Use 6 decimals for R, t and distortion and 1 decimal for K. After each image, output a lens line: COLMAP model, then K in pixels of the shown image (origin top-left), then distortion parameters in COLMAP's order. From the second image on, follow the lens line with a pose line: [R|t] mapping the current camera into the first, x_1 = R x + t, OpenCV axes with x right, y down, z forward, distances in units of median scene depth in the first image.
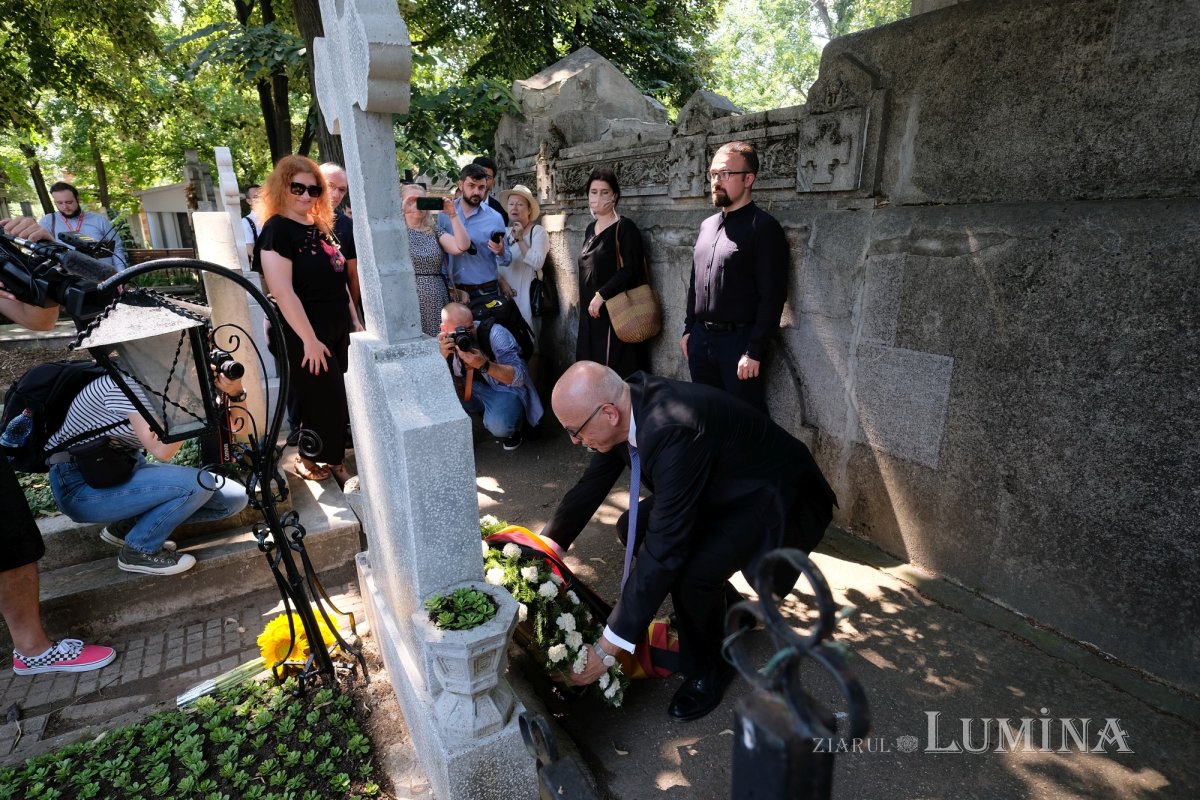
lens RADIAL K [[632.3, 0, 600.0], [0, 632.3, 400.0], [0, 0, 1]] dist [0.006328, -0.008104]
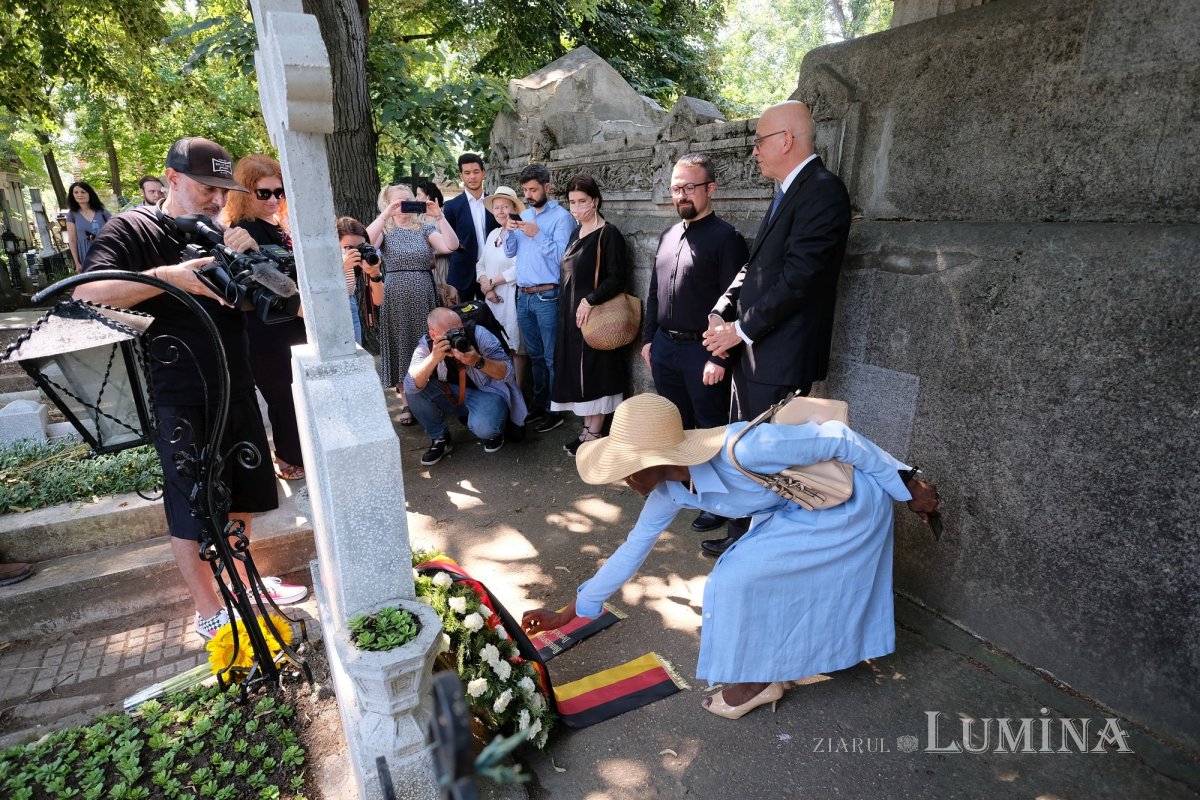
lens RADIAL K [[632.3, 0, 600.0], [0, 632.3, 400.0], [0, 0, 1]] dist [0.006328, -0.008104]
pose [[0.999658, 0.022847, -0.012705, 0.077312], [-0.022748, 0.999710, 0.007840, -0.028630], [0.012880, -0.007548, 0.999889, 0.004260]]
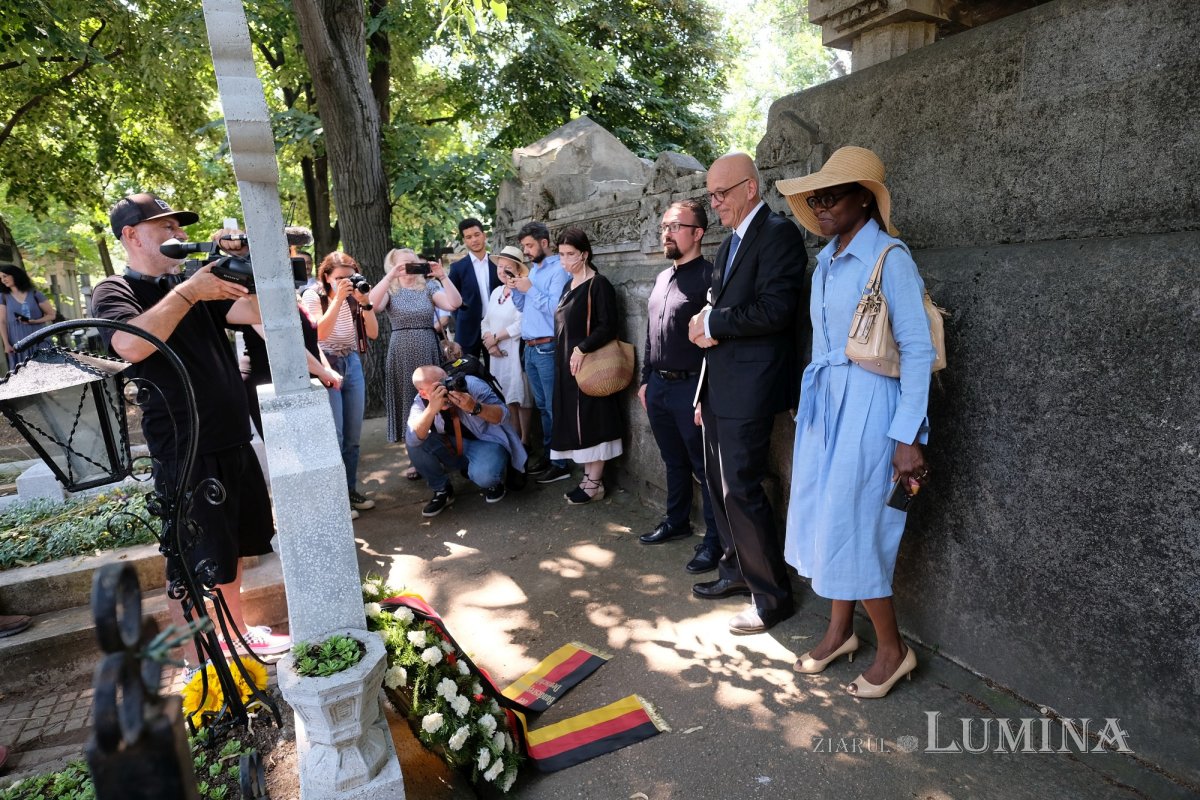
lens RADIAL K [[632.3, 0, 600.0], [0, 632.3, 400.0], [0, 0, 1]] dist [0.006328, -0.008104]
pose [[0.998100, -0.013312, -0.060158, 0.170227], [0.008032, 0.996161, -0.087172, 0.009968], [0.061087, 0.086523, 0.994375, -0.005363]]
